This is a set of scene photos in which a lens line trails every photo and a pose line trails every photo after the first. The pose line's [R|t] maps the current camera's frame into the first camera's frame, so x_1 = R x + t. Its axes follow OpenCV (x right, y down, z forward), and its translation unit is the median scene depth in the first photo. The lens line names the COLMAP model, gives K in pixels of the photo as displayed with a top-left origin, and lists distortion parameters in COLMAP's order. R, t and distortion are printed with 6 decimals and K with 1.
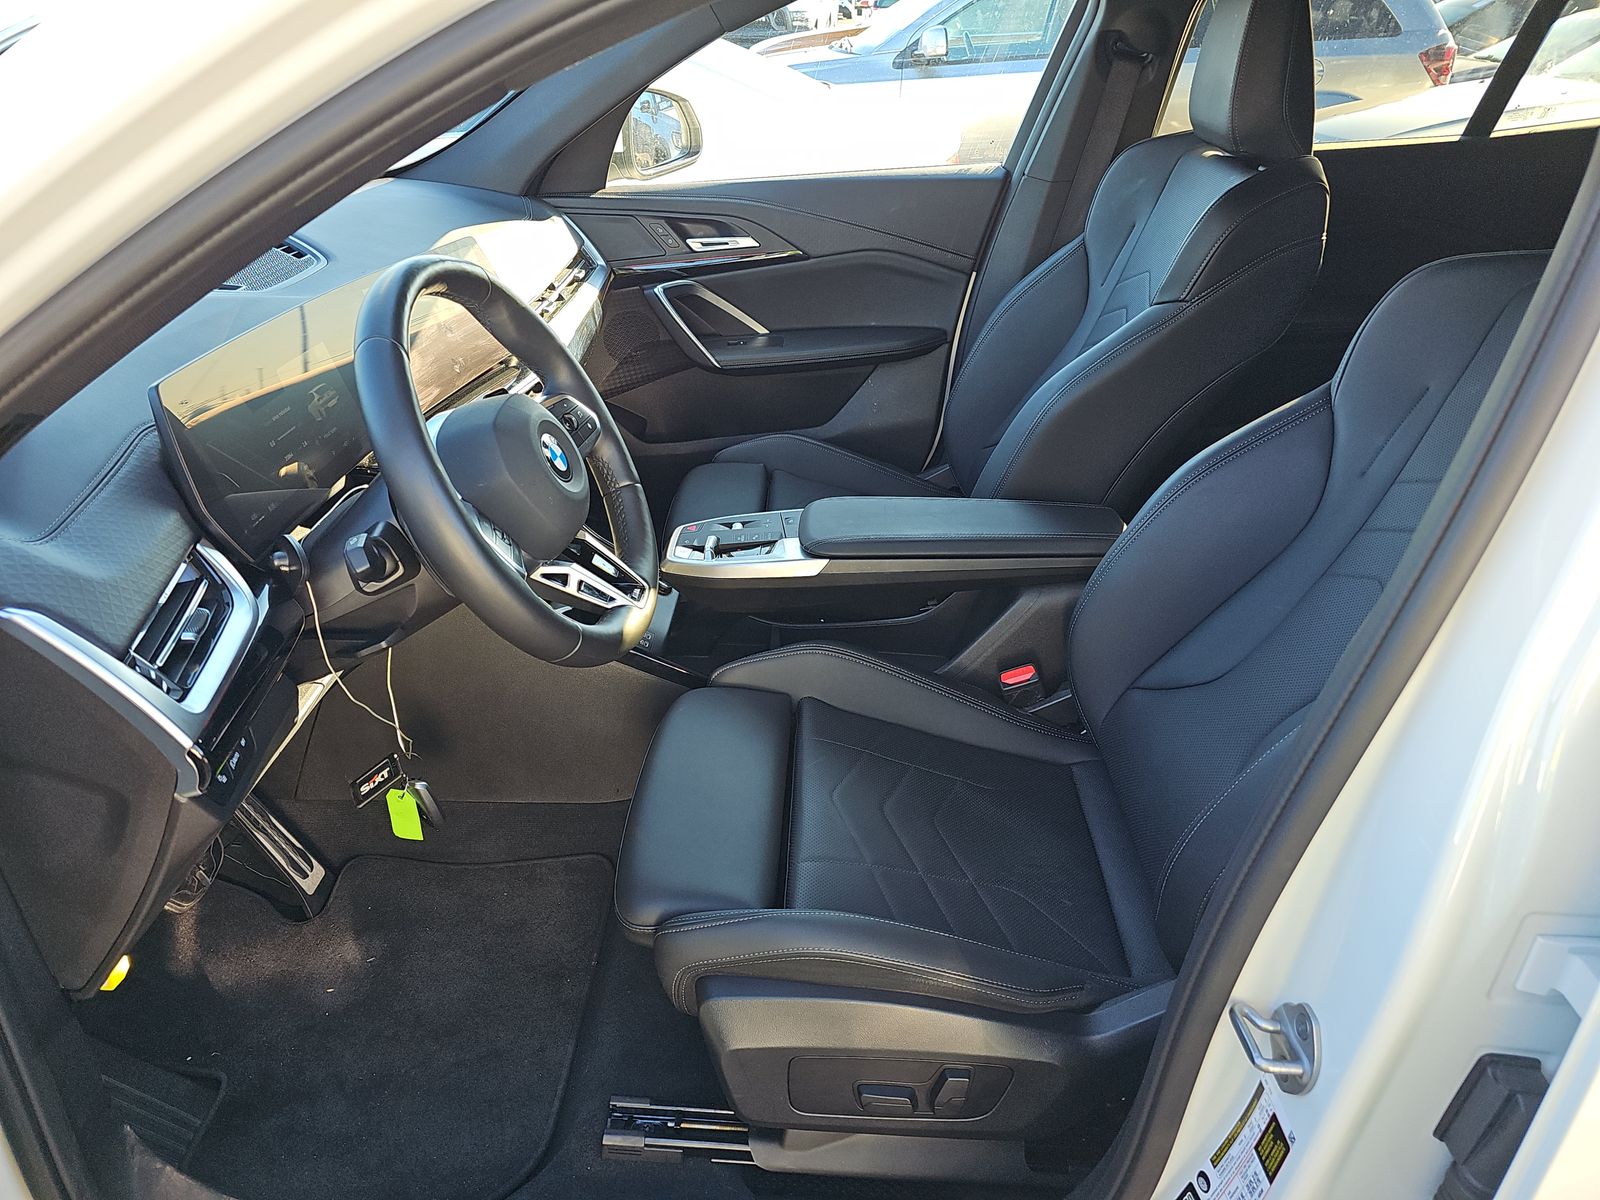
lens RADIAL K [[1067.5, 0, 800.9], [0, 1067.5, 601.5], [0, 0, 1]] dist [0.039637, -0.040508]
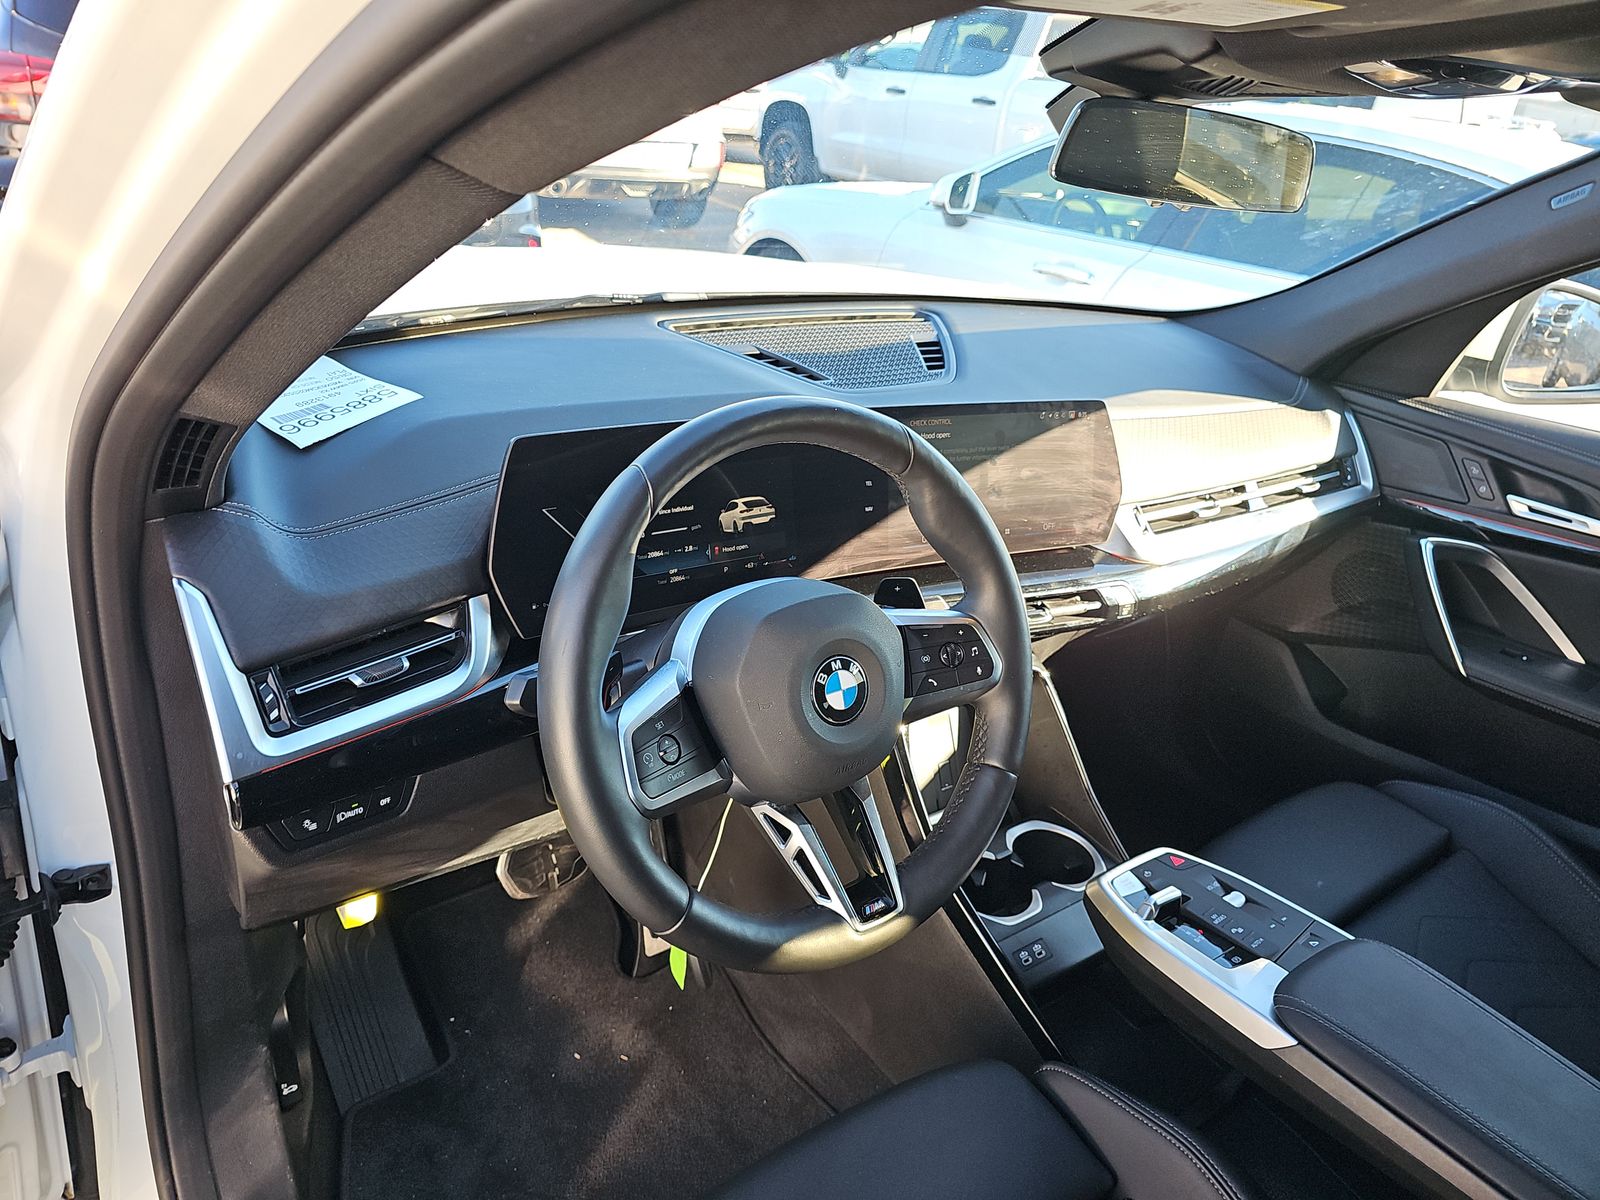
lens RADIAL K [[1067.5, 0, 789.7], [0, 1067.5, 595.0], [0, 0, 1]] dist [0.039637, -0.040508]
pose [[0.602880, 0.406740, -0.686366, 0.116988], [-0.479621, 0.872251, 0.095613, -0.125355], [0.637573, 0.271553, 0.720943, 0.220813]]
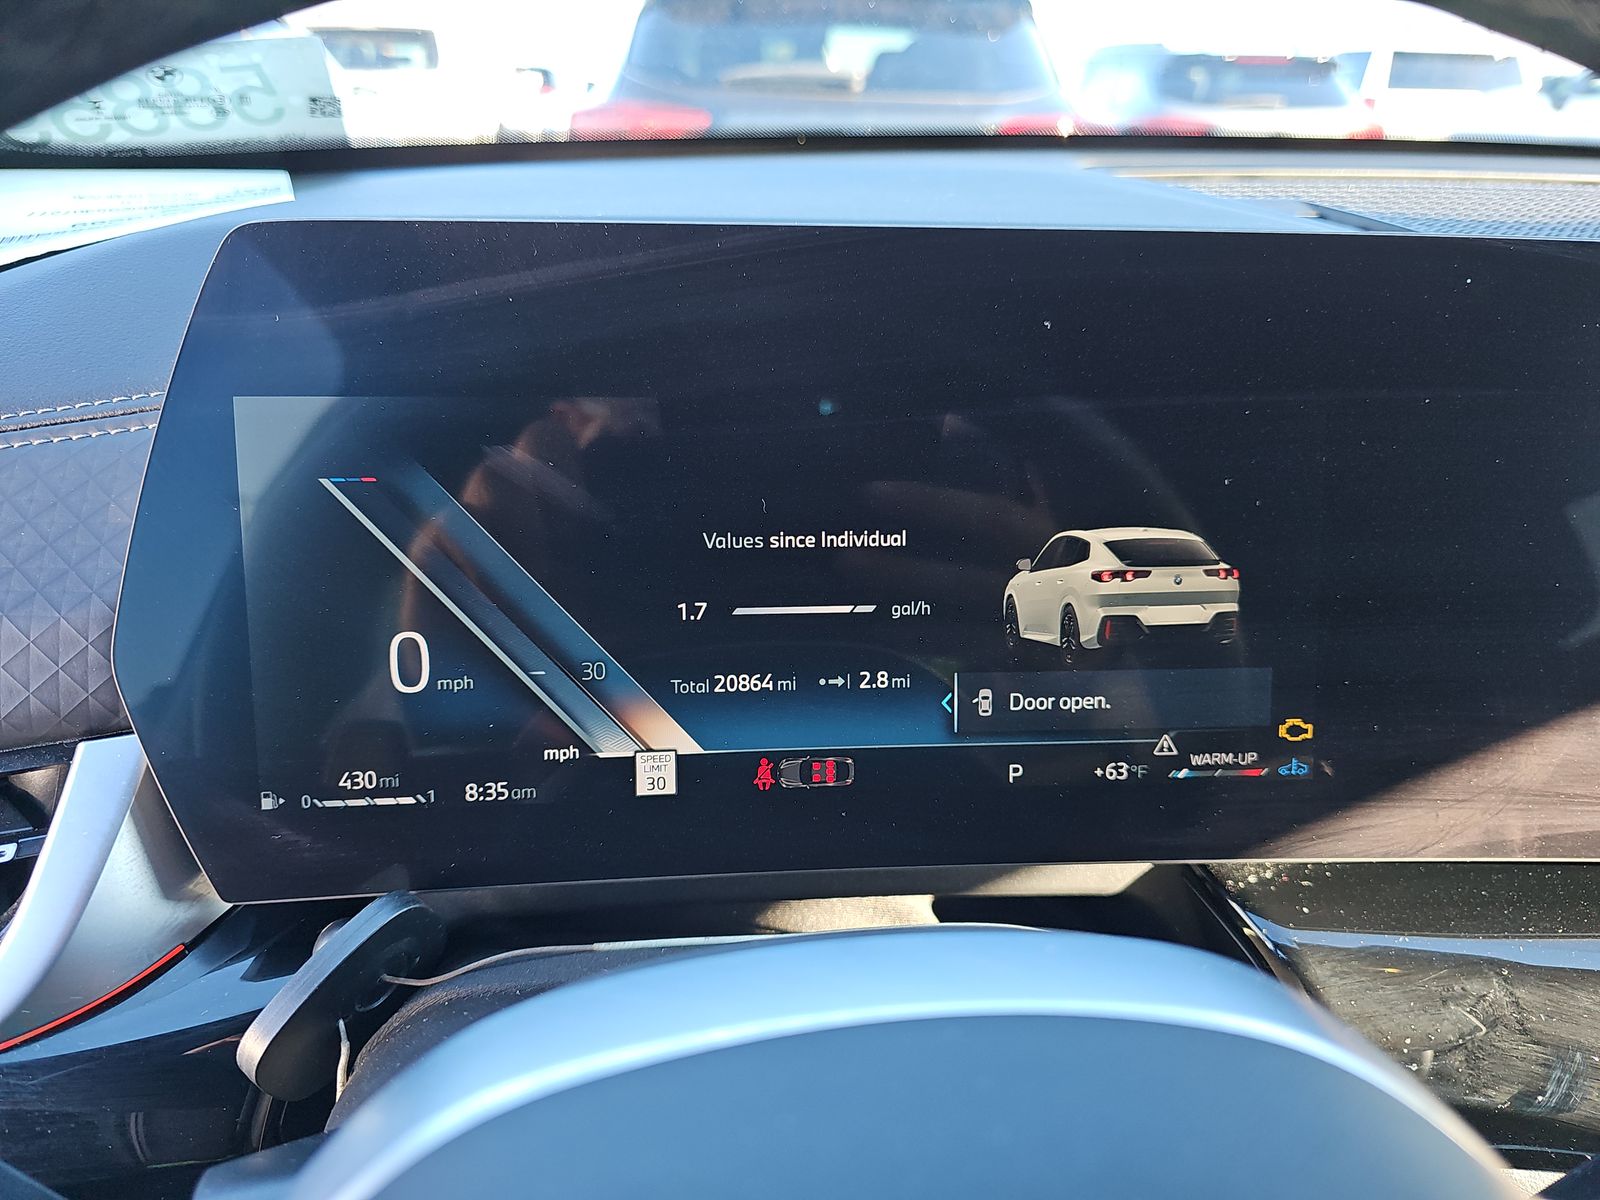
lens RADIAL K [[1067.5, 0, 802.0], [0, 1067.5, 608.3], [0, 0, 1]] dist [0.039637, -0.040508]
pose [[0.124282, 0.404668, -0.905979, -0.121030], [-0.498801, 0.814783, 0.295508, -0.119528], [0.857759, 0.415177, 0.303112, 0.470718]]
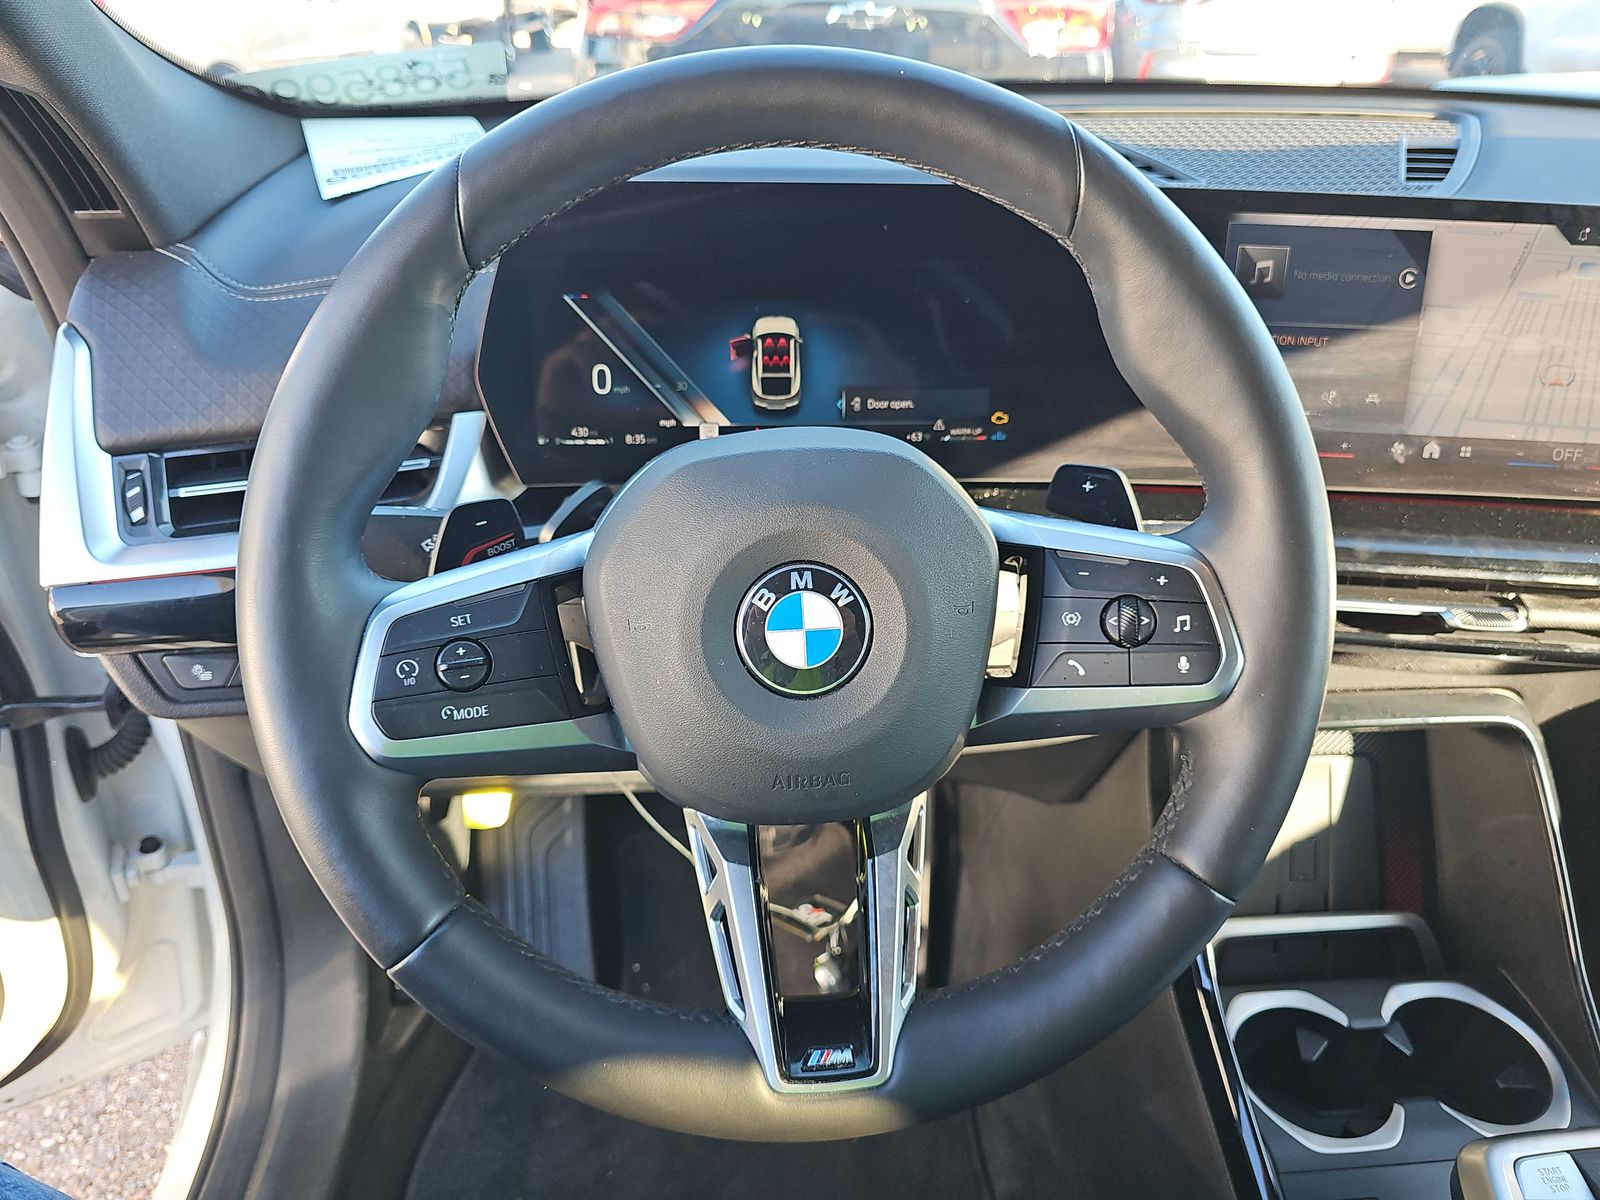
lens RADIAL K [[1067.5, 0, 806.3], [0, 1067.5, 589.0], [0, 0, 1]] dist [0.039637, -0.040508]
pose [[0.119091, 0.494318, -0.861085, 0.044906], [-0.504426, 0.777118, 0.376352, -0.146376], [0.855203, 0.389534, 0.341895, 0.442301]]
